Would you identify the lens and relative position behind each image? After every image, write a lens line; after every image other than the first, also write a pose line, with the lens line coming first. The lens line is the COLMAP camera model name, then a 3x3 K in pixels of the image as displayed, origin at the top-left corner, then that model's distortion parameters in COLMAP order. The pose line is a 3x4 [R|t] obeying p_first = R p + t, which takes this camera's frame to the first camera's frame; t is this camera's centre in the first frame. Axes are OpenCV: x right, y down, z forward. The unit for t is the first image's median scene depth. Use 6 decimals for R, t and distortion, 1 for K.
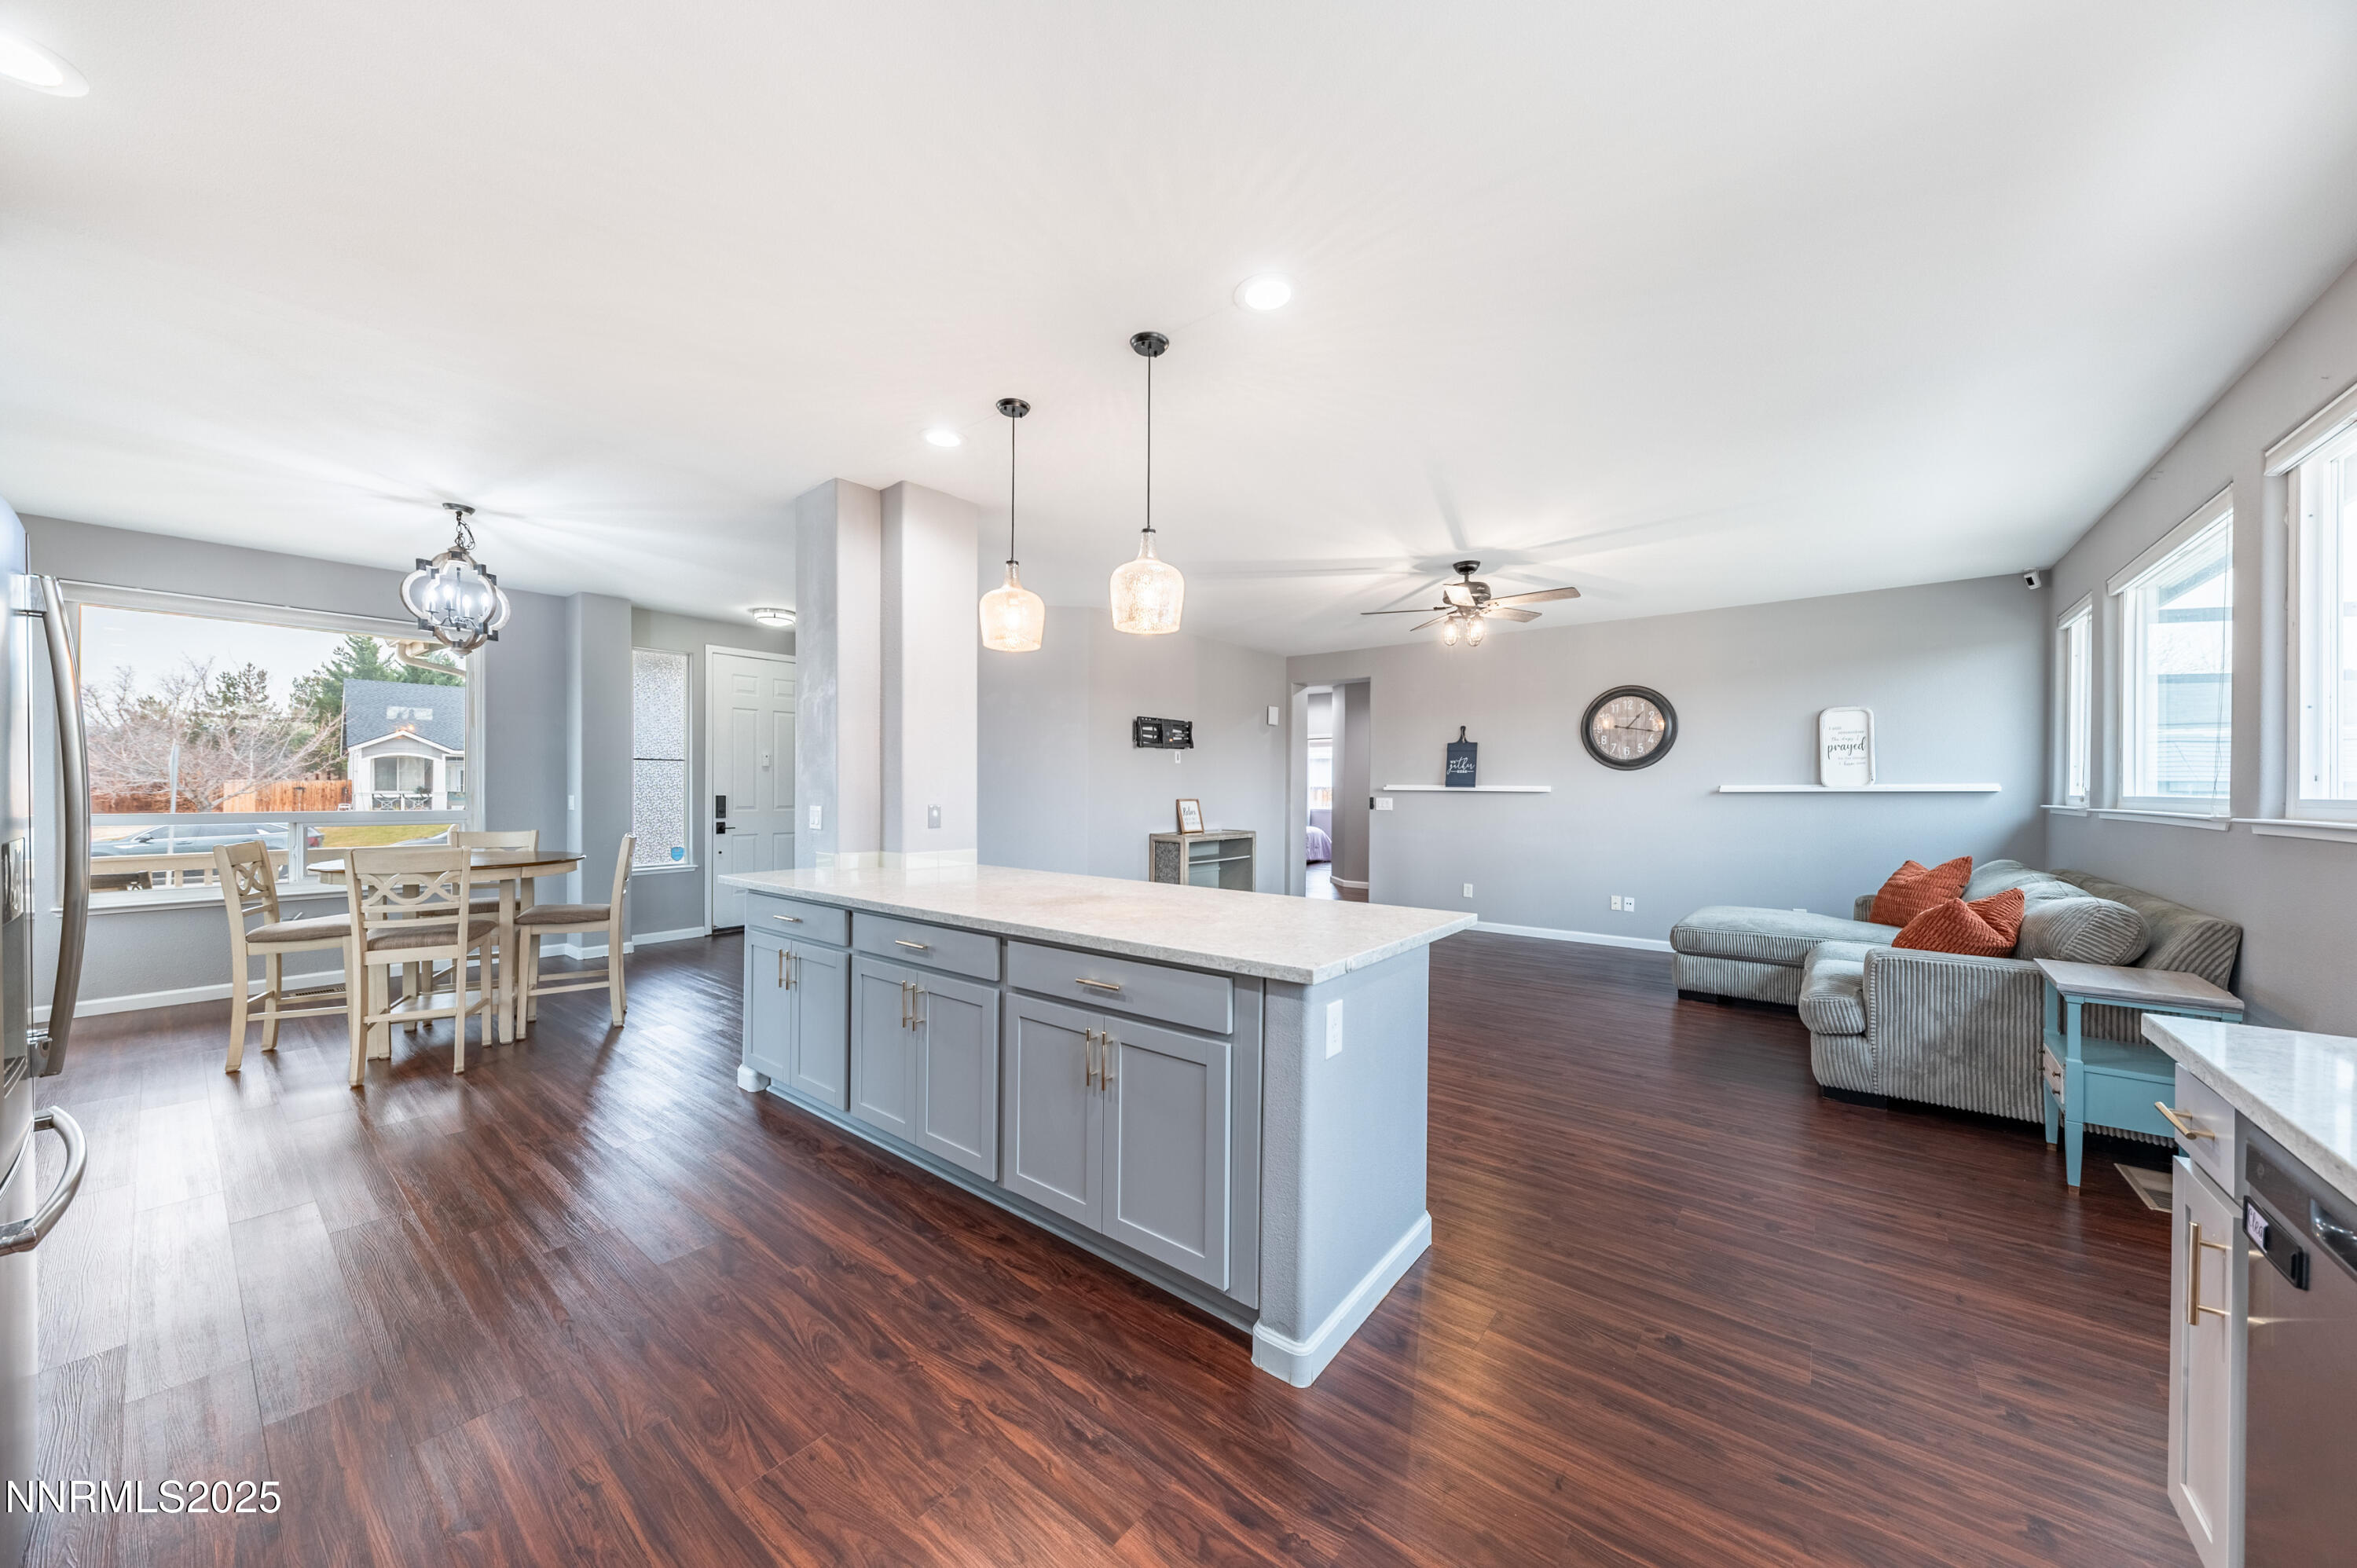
lens RADIAL K [[805.6, 0, 1177.2], [0, 805.6, 791.6], [0, 0, 1]] dist [0.009637, -0.002303]
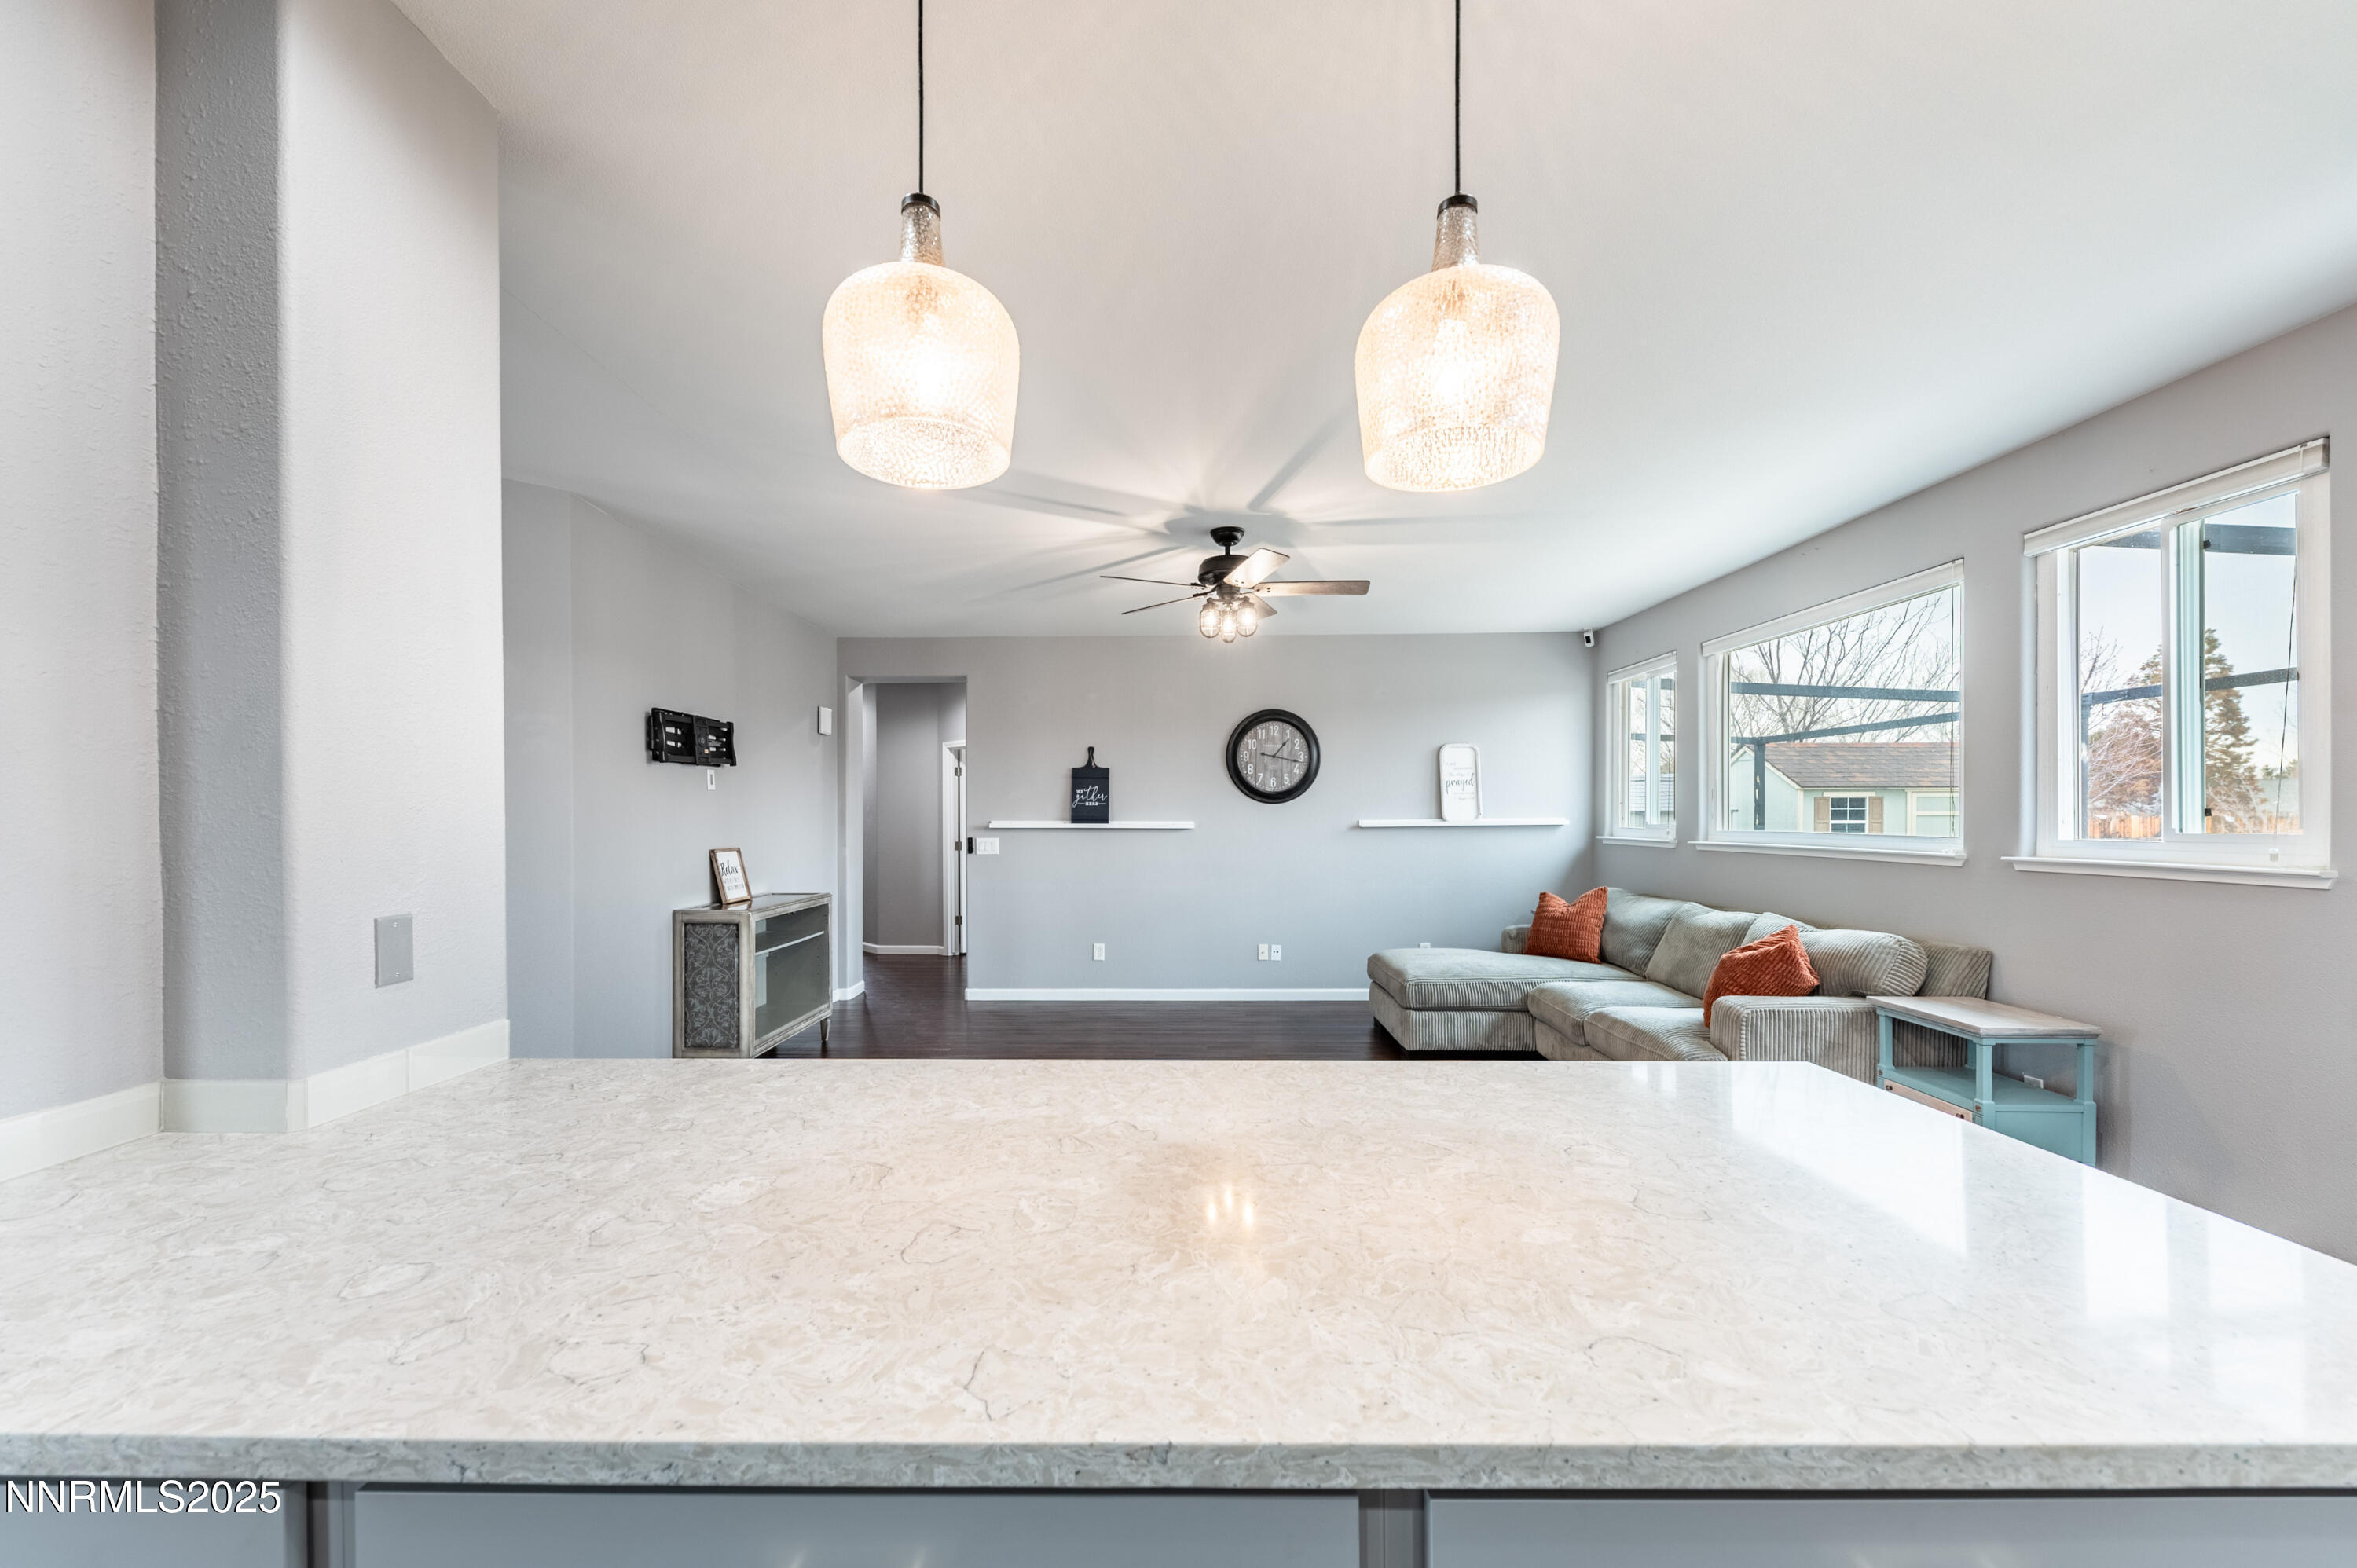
lens RADIAL K [[898.2, 0, 1141.7], [0, 898.2, 824.2], [0, 0, 1]] dist [0.001155, 0.000131]
pose [[0.798396, -0.012019, 0.602013, -0.161195], [0.008772, 0.999927, 0.008329, -0.013271], [-0.602069, -0.001369, 0.798443, 0.291489]]
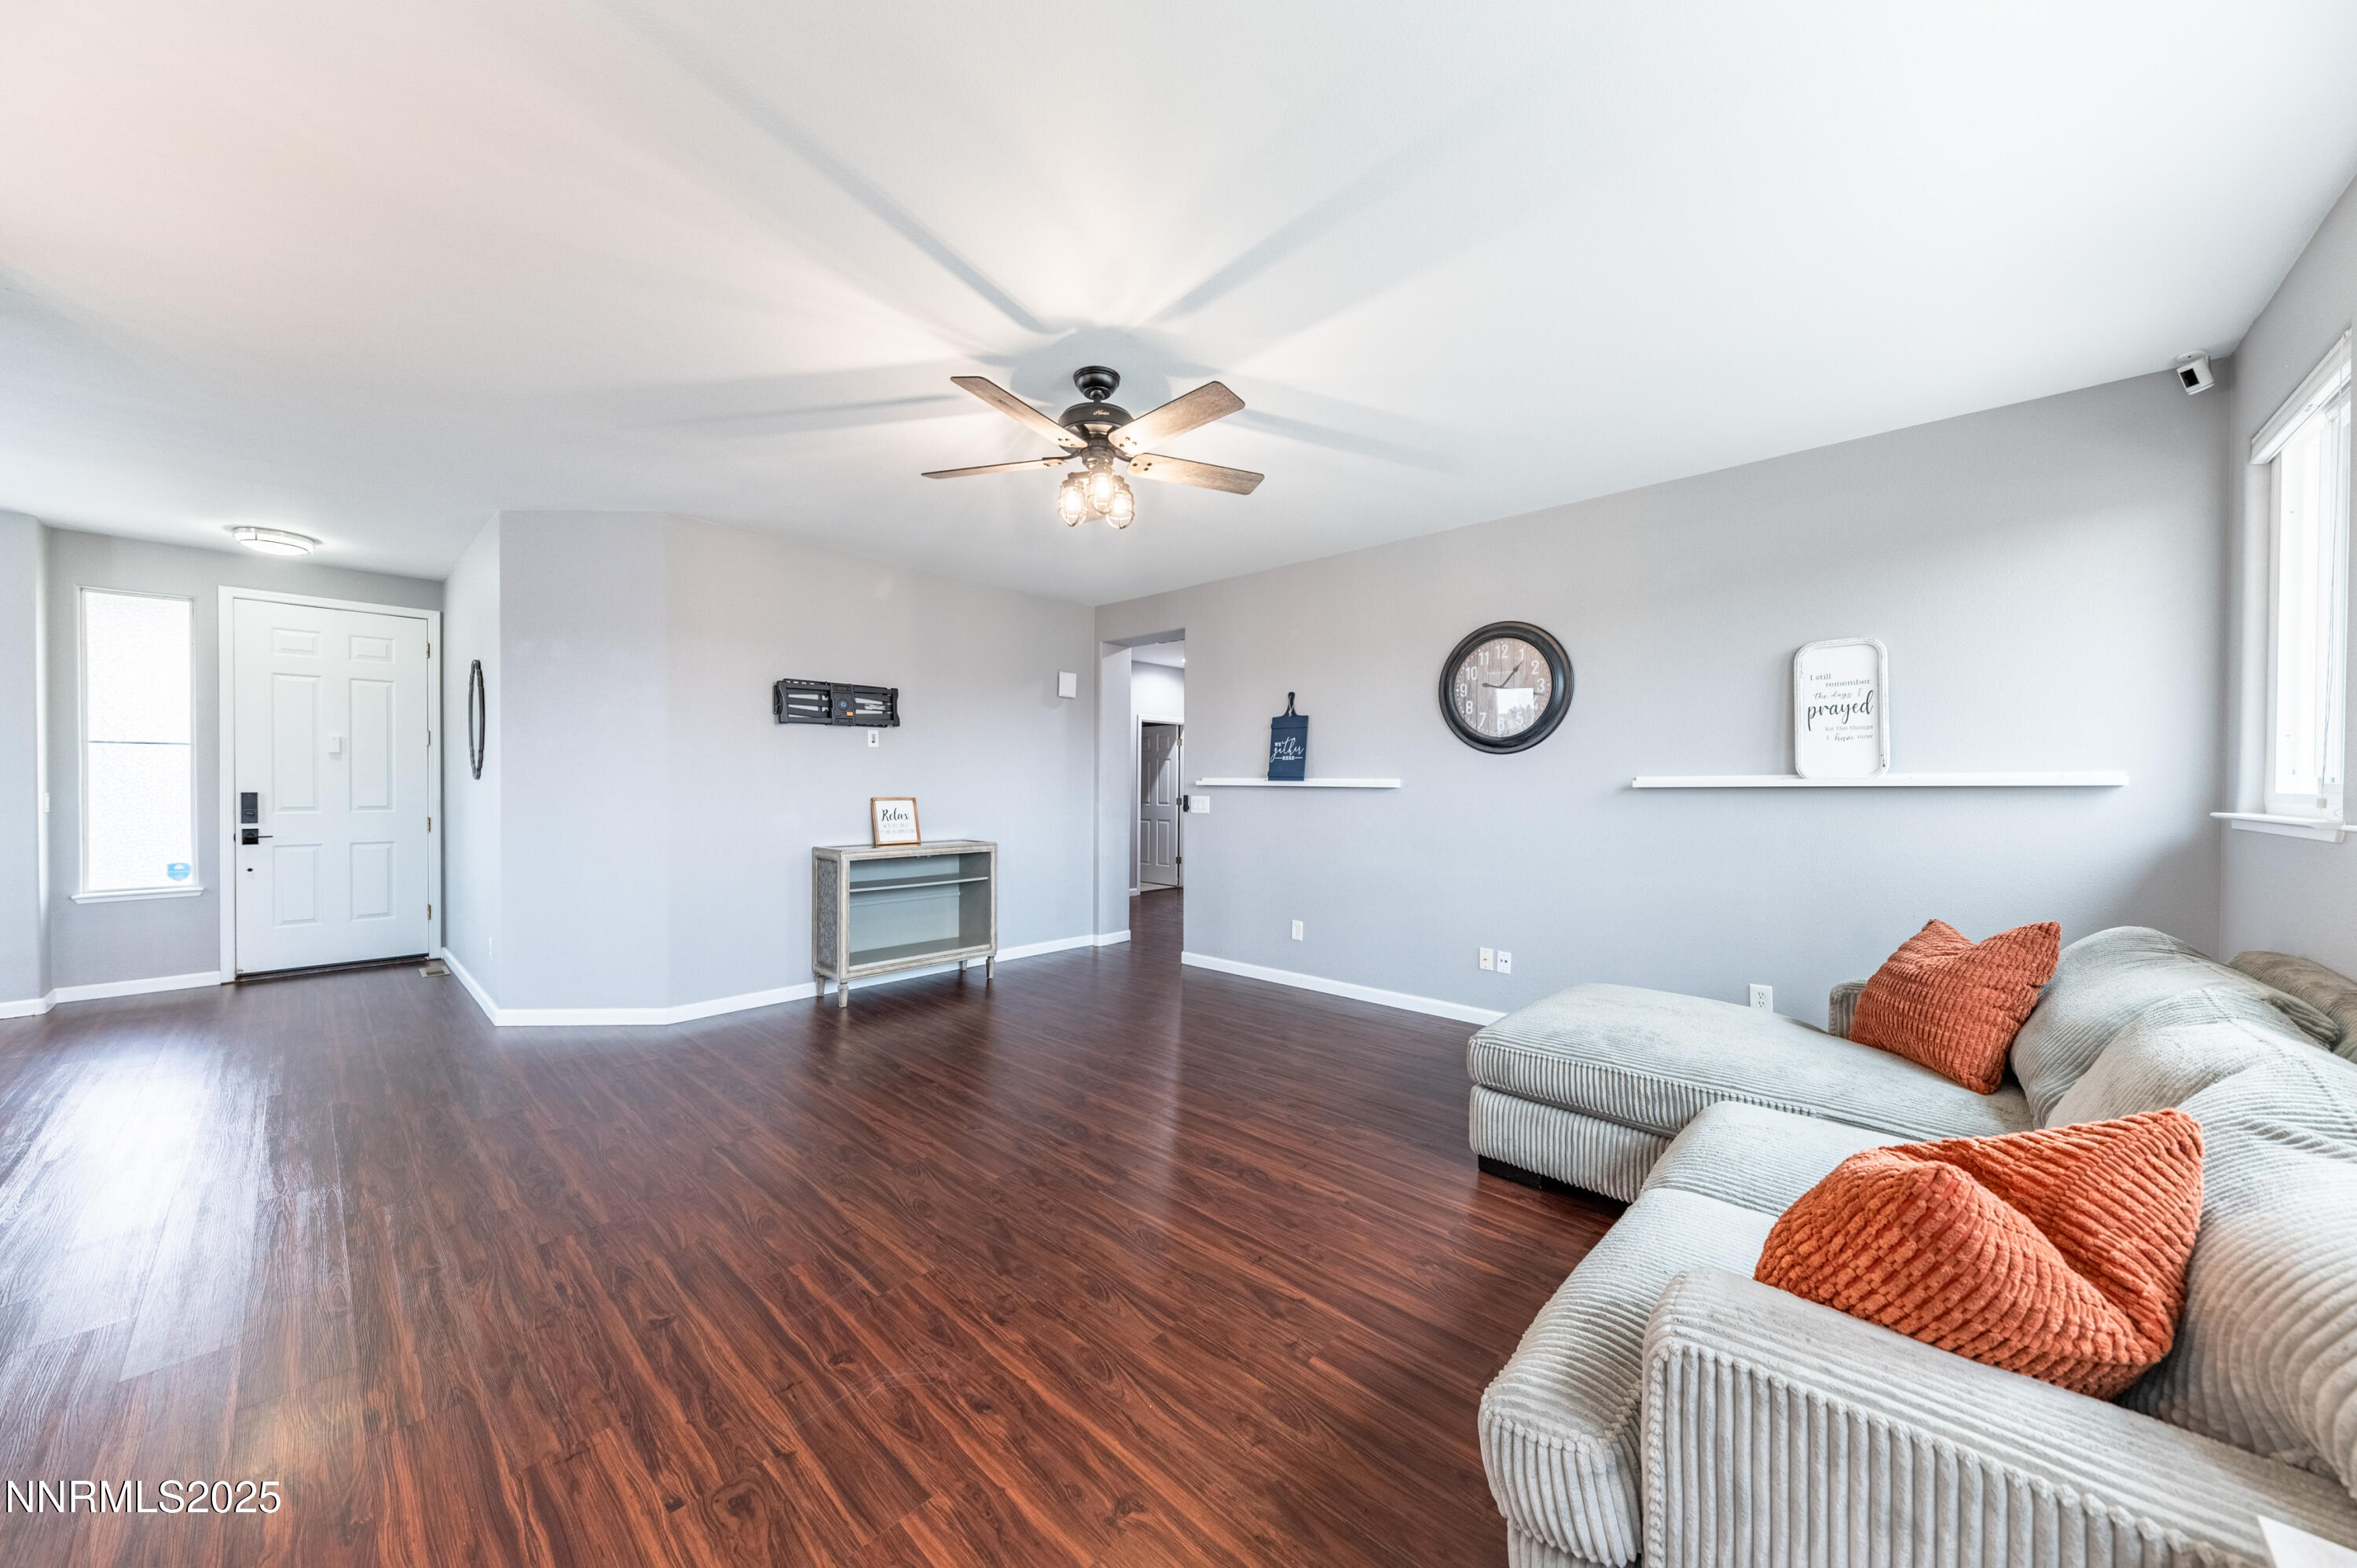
lens RADIAL K [[805.6, 0, 1182.8], [0, 805.6, 791.3], [0, 0, 1]] dist [0.009637, -0.002303]
pose [[0.997445, 0.000747, -0.071441, 0.350850], [-0.000563, 0.999996, 0.002603, 0.001822], [0.071443, -0.002557, 0.997441, 0.342611]]
